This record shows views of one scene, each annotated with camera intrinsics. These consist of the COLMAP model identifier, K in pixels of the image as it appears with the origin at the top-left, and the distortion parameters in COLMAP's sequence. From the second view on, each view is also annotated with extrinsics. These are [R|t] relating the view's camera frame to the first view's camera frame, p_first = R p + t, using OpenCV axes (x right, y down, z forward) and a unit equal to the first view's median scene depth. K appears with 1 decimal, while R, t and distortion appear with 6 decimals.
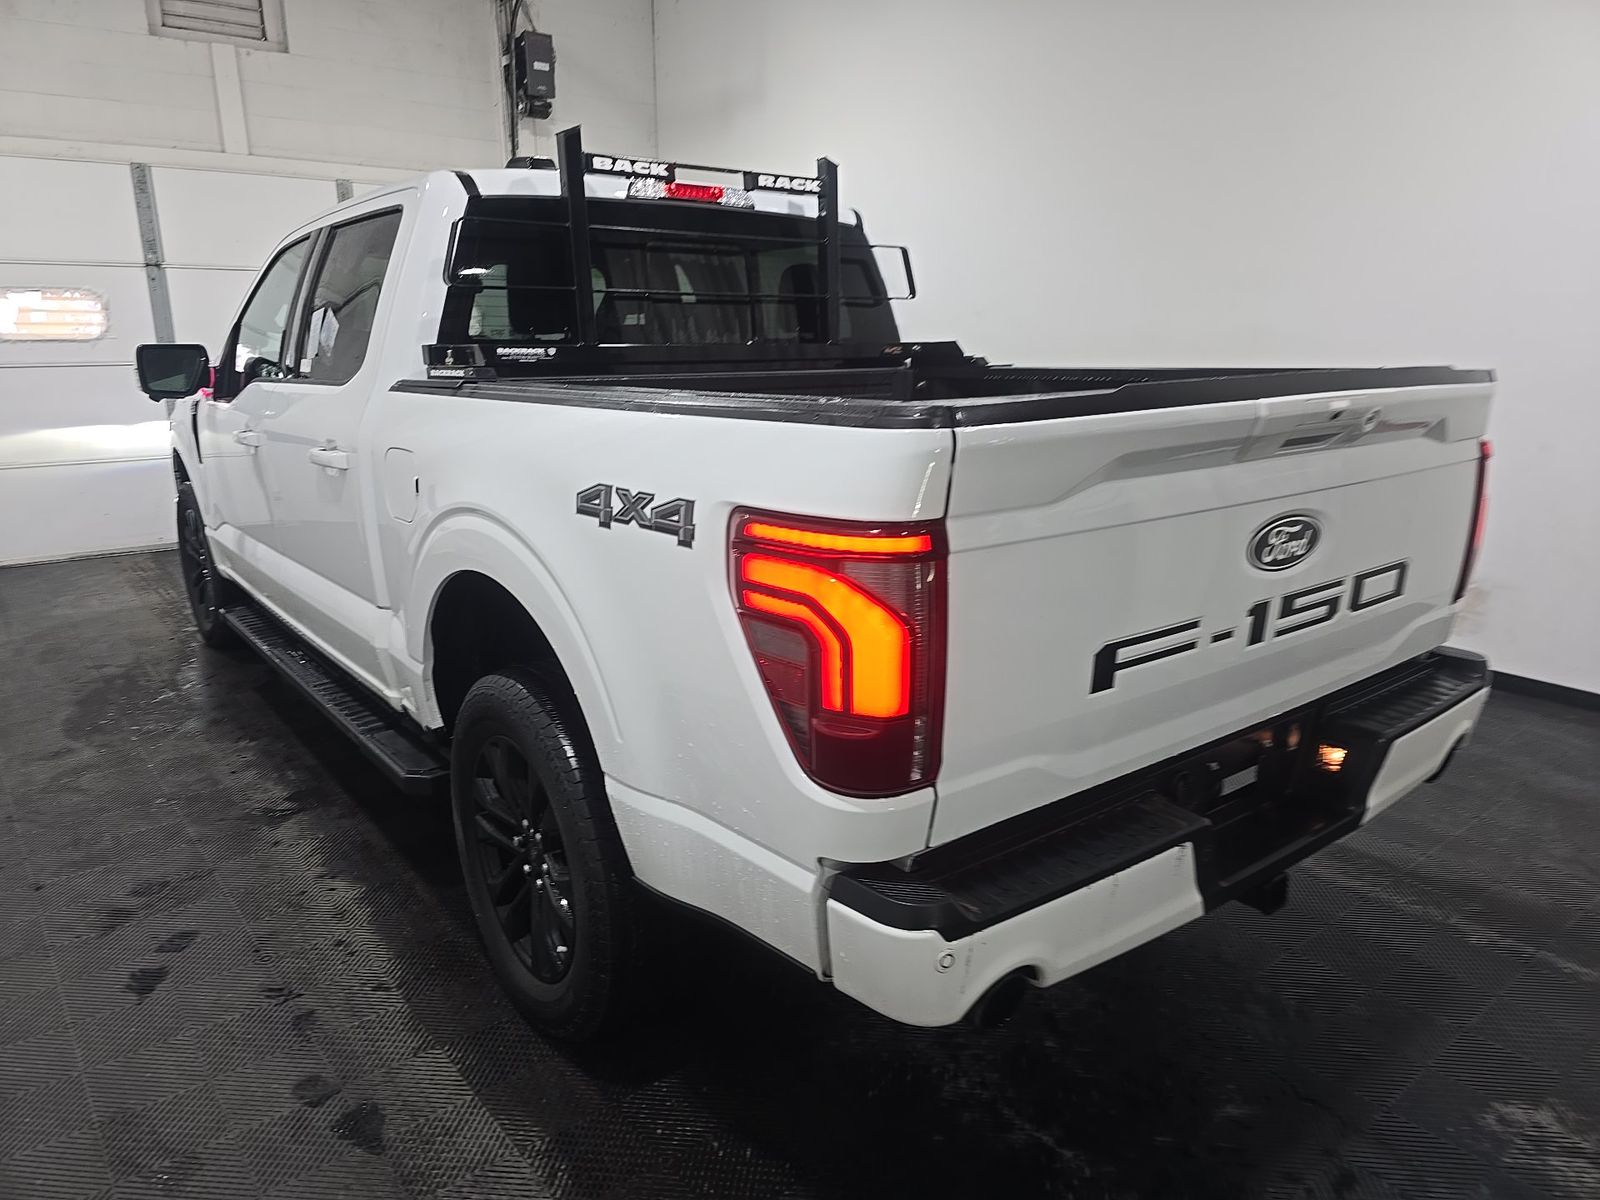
lens RADIAL K [[1073.7, 0, 824.0], [0, 1073.7, 603.6], [0, 0, 1]] dist [0.068406, -0.061052]
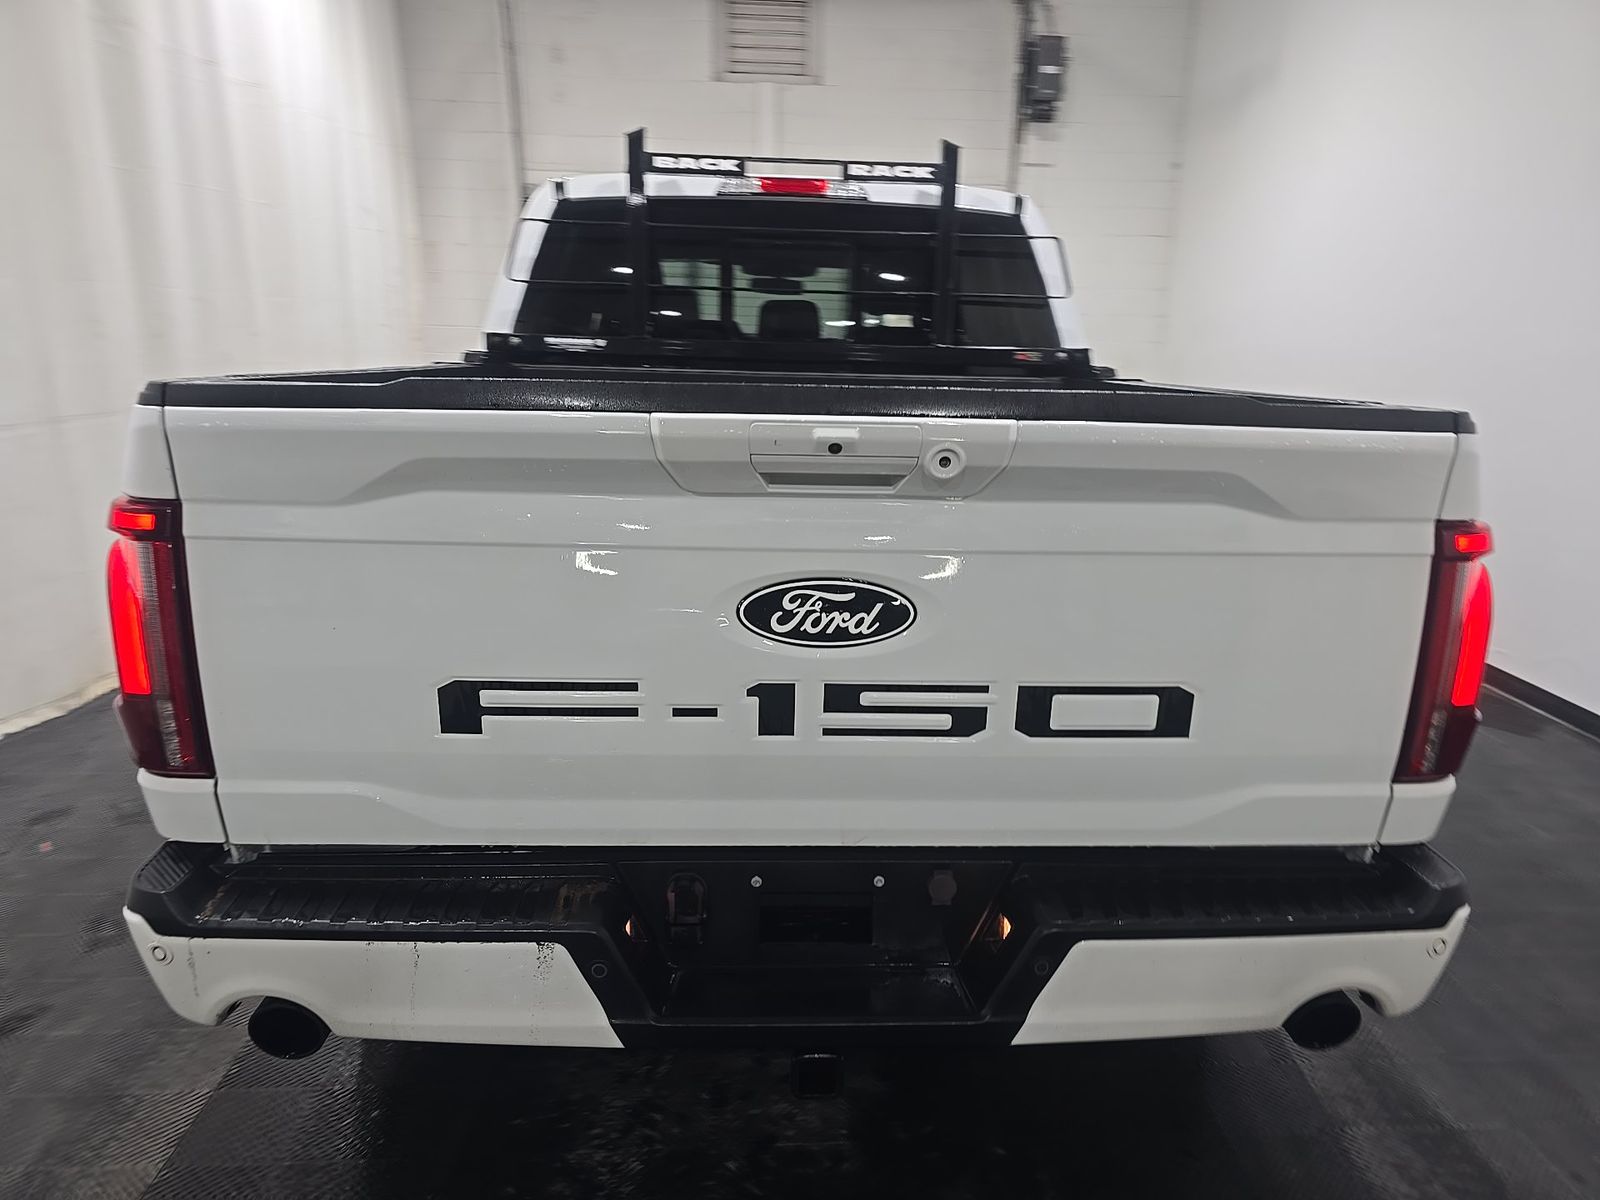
lens RADIAL K [[1073.7, 0, 824.0], [0, 1073.7, 603.6], [0, 0, 1]] dist [0.068406, -0.061052]
pose [[0.814518, 0.164106, -0.556444, 0.530713], [-0.168787, 0.984699, 0.043338, -0.059811], [0.555042, 0.058621, 0.829754, 0.241193]]
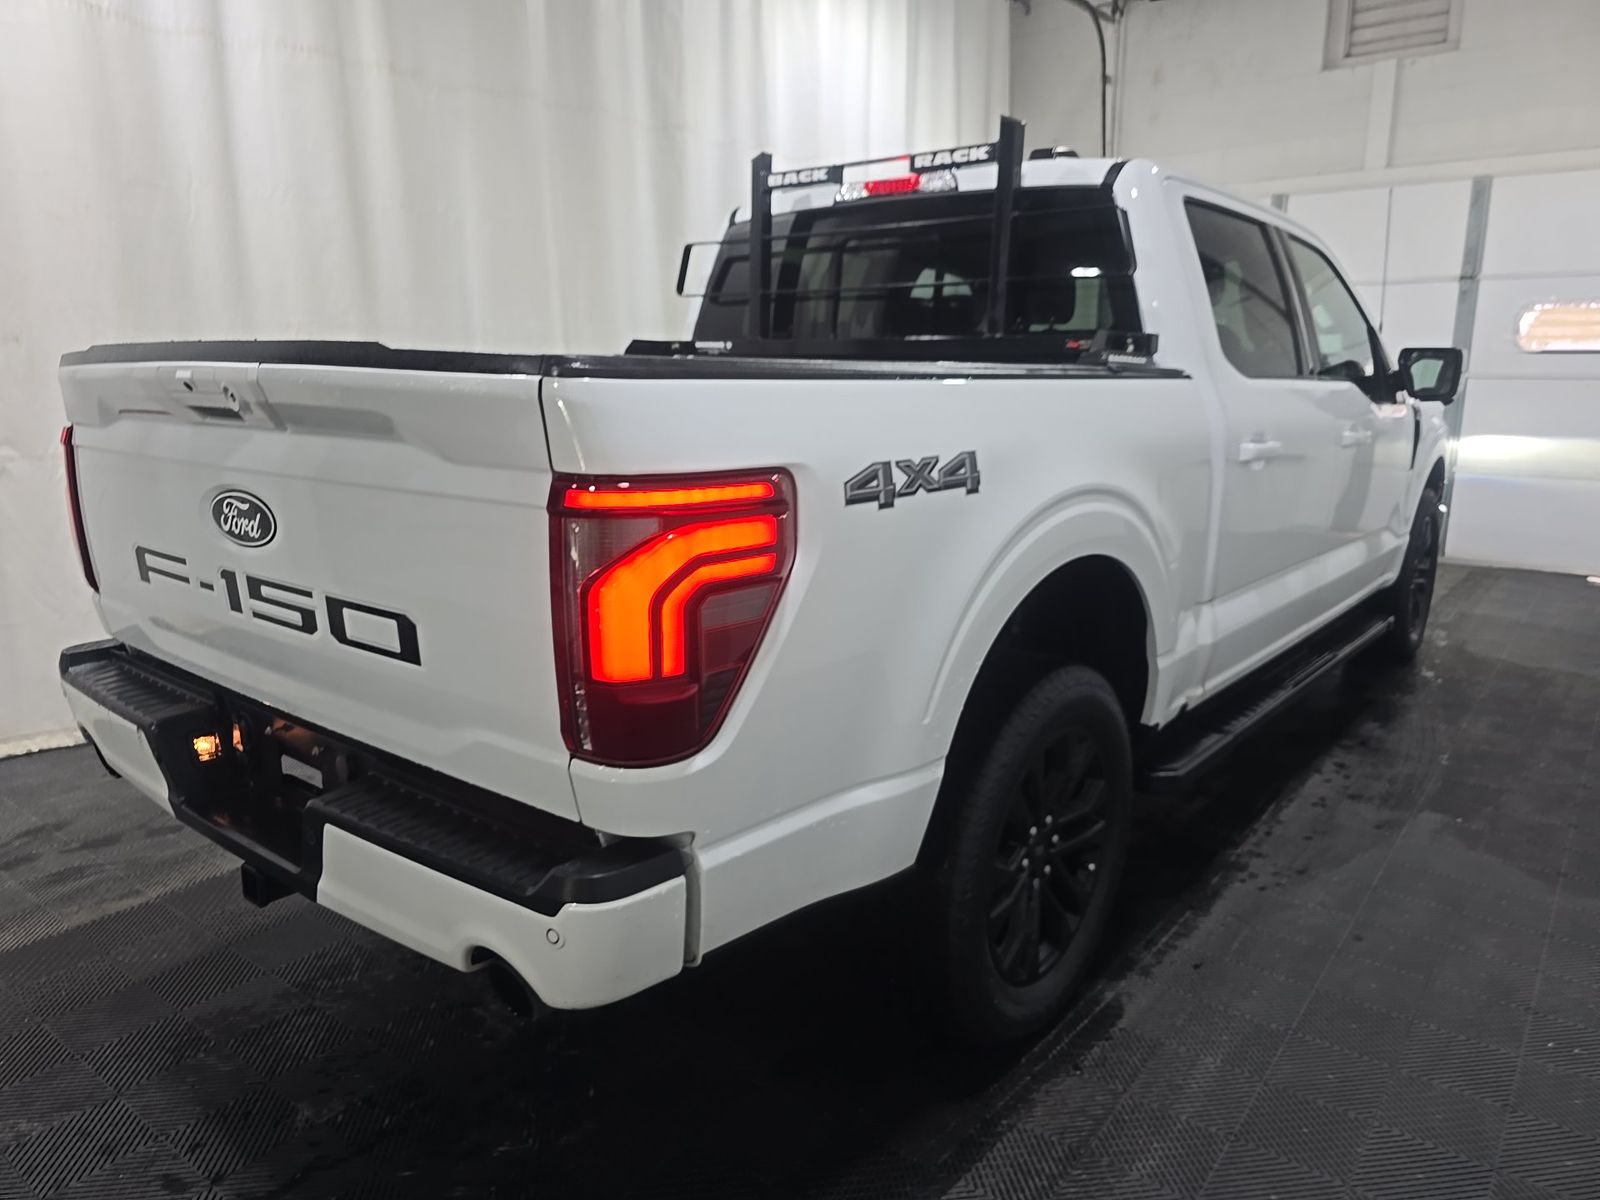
lens RADIAL K [[1075.3, 0, 821.6], [0, 1075.3, 596.6], [0, 0, 1]] dist [0.068925, -0.044120]
pose [[0.229736, 0.214379, -0.949349, 0.942721], [-0.238576, 0.958082, 0.158618, -0.169773], [0.943559, 0.190052, 0.271252, 0.783986]]
